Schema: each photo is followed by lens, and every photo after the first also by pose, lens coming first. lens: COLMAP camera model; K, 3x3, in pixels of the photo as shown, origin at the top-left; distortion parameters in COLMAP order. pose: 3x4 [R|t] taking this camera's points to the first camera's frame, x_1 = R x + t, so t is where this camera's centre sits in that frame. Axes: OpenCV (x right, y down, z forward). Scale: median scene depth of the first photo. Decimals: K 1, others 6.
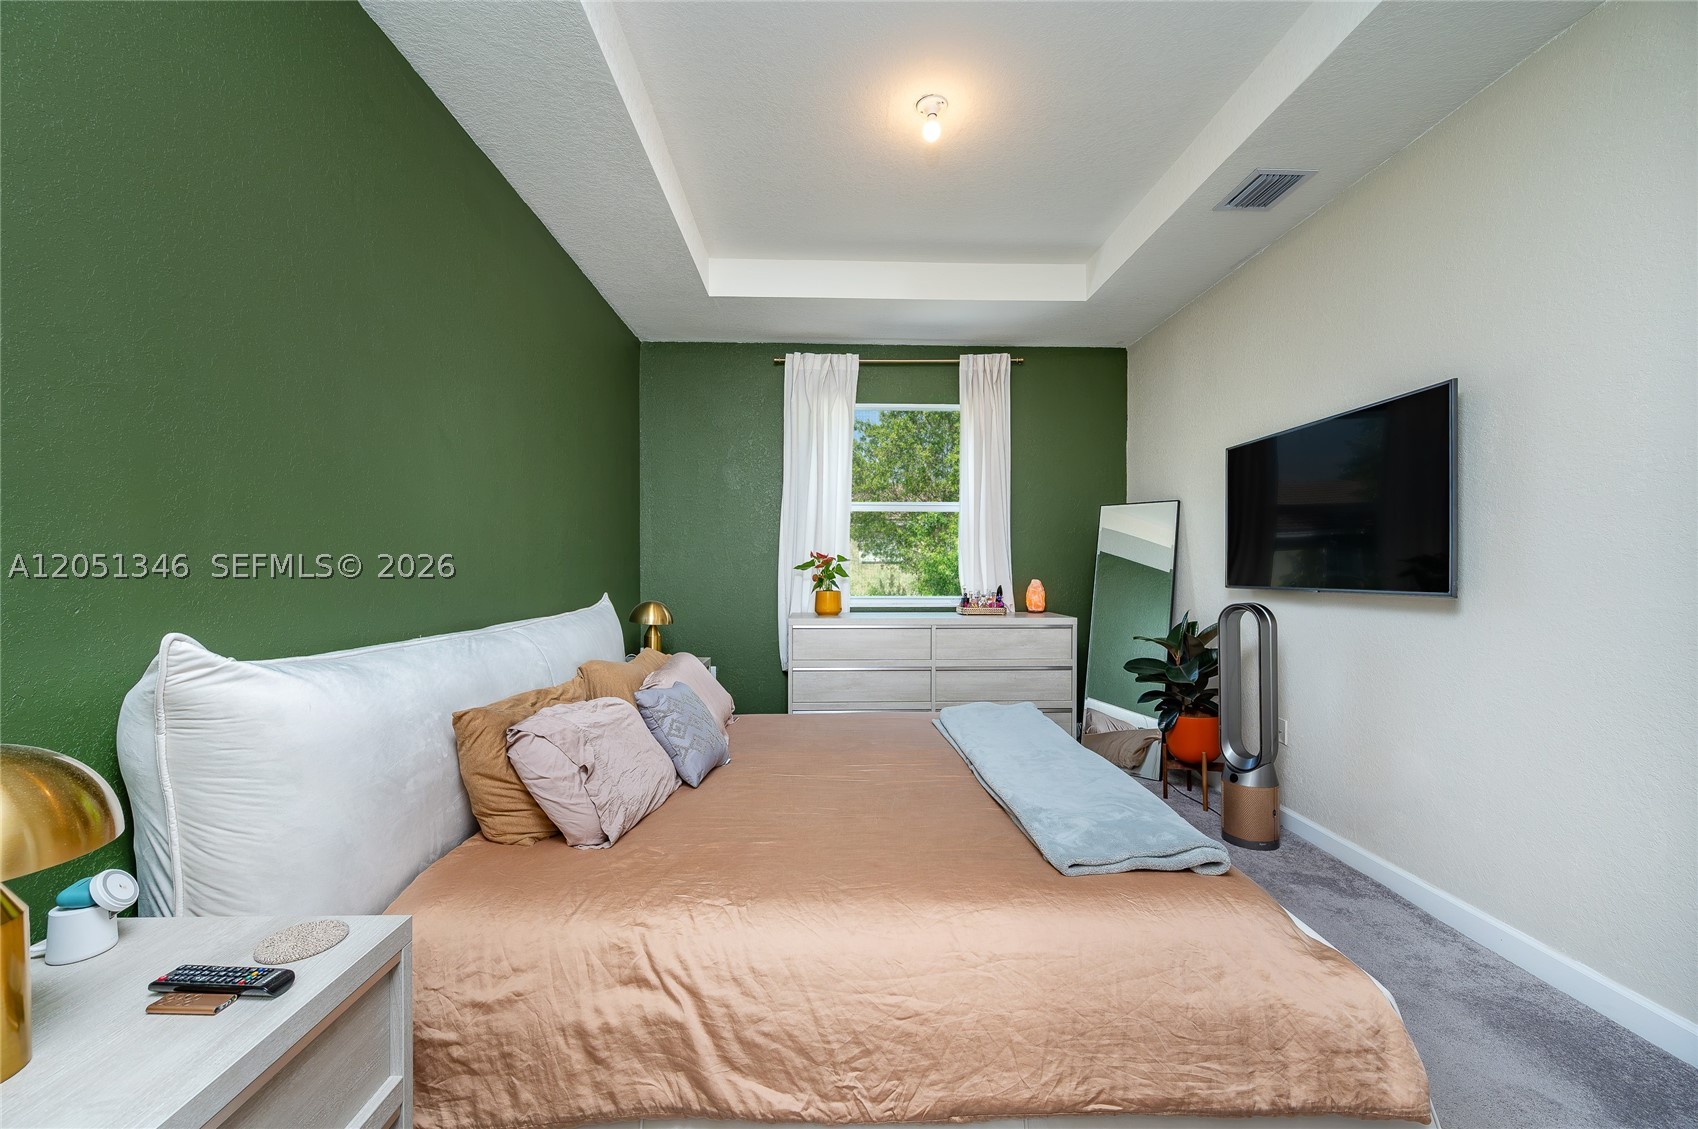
lens RADIAL K [[680.3, 0, 842.1], [0, 680.3, 563.2], [0, 0, 1]] dist [-0.001563, -0.000038]
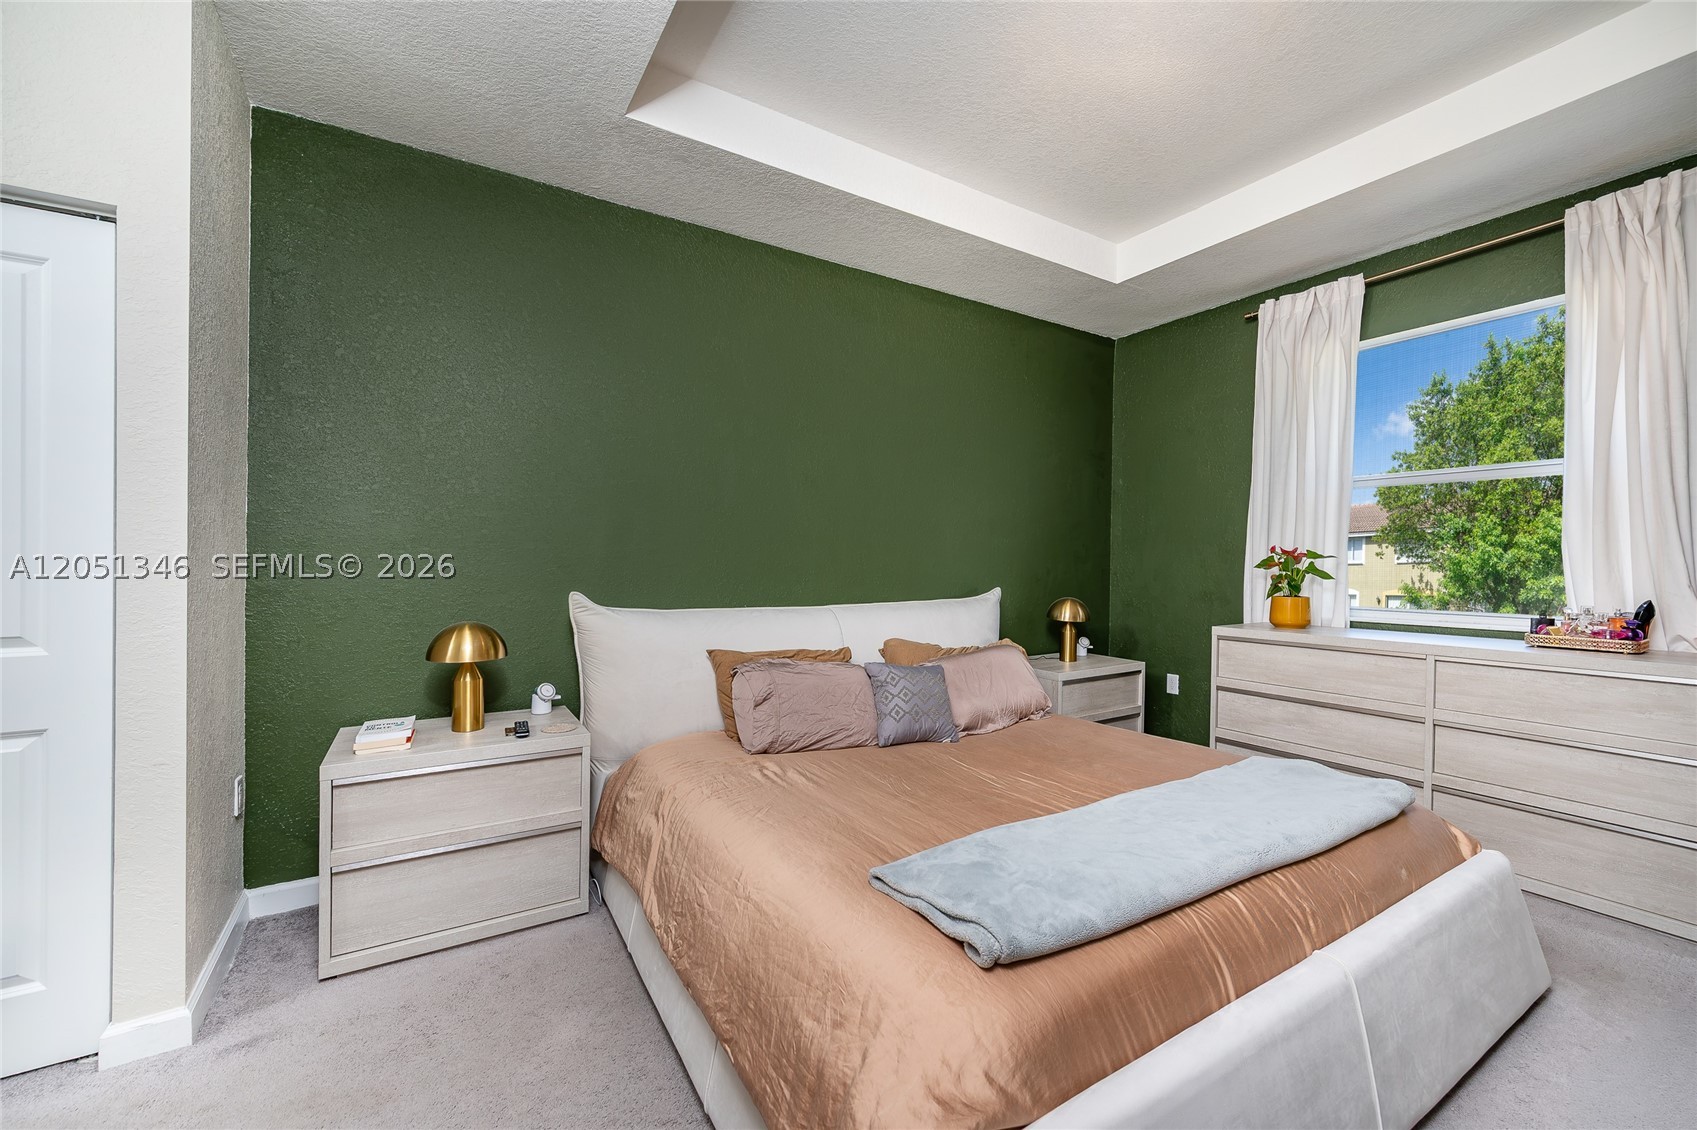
lens RADIAL K [[679.9, 0, 841.6], [0, 679.9, 563.7], [0, 0, 1]] dist [-0.001563, -0.000038]
pose [[0.499900, 0.001284, -0.866082, 0.389455], [0.000404, 0.999998, 0.001716, 0.001075], [0.866083, -0.001208, 0.499899, 0.164838]]
